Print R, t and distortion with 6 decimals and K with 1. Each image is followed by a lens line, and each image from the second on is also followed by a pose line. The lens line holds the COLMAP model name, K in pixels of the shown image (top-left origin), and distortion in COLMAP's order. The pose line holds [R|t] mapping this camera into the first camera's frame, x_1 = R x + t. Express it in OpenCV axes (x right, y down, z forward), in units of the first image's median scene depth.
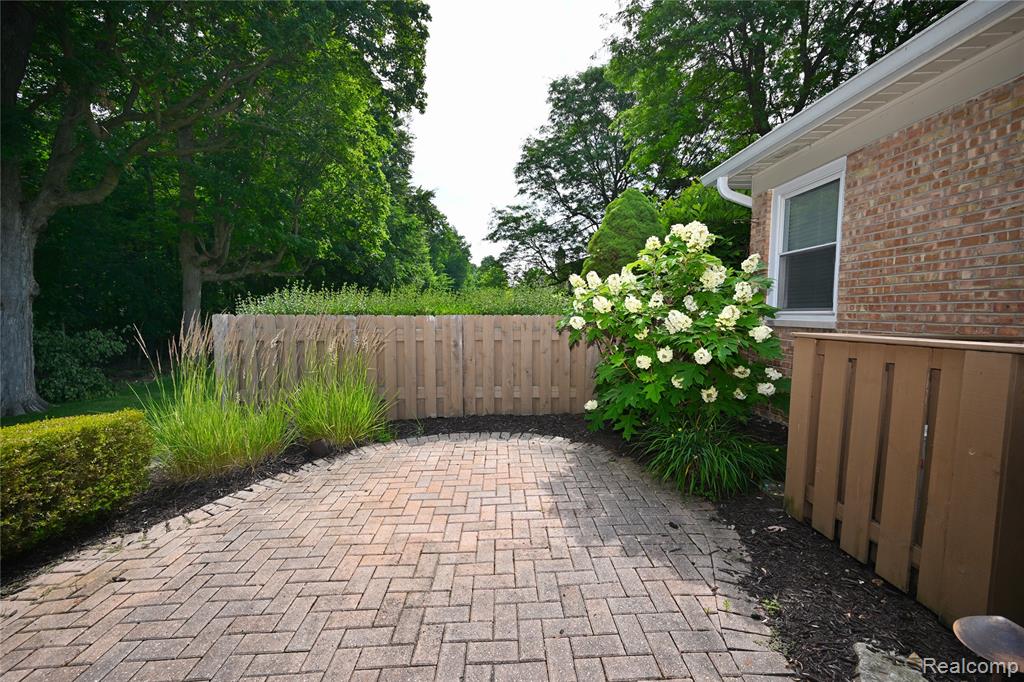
lens RADIAL K [[404.3, 0, 515.6], [0, 404.3, 337.1], [0, 0, 1]] dist [-0.001942, -0.000103]
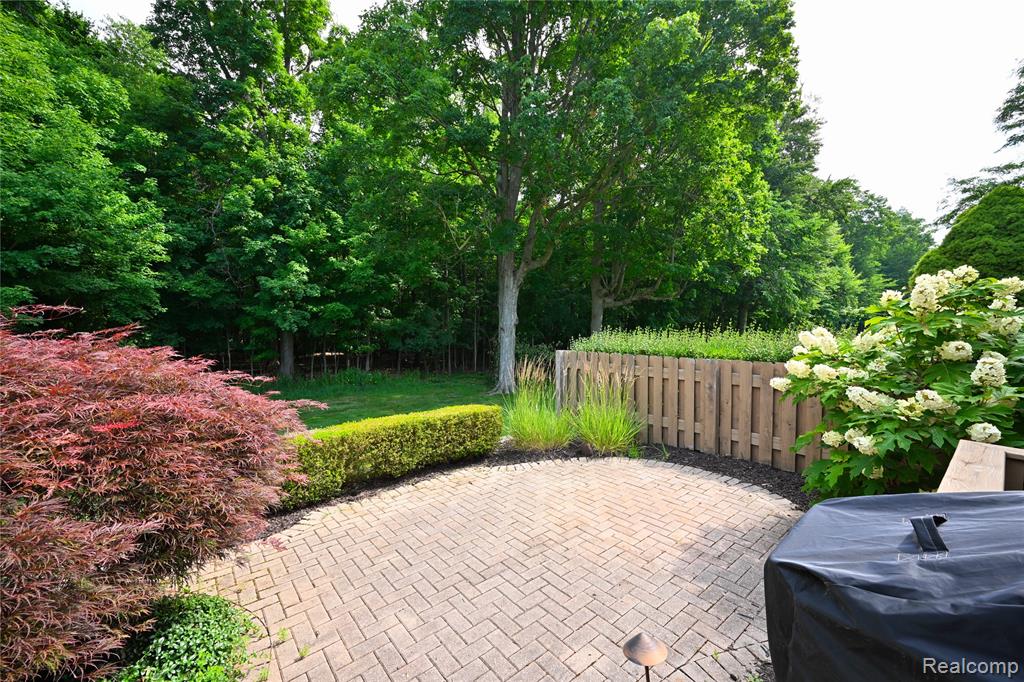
lens RADIAL K [[404.3, 0, 515.6], [0, 404.3, 337.1], [0, 0, 1]] dist [-0.001942, -0.000103]
pose [[0.602149, 0.018999, -0.798158, 0.467792], [-0.040287, 0.999166, -0.006609, -0.101557], [0.797367, 0.036135, 0.602412, -0.092059]]
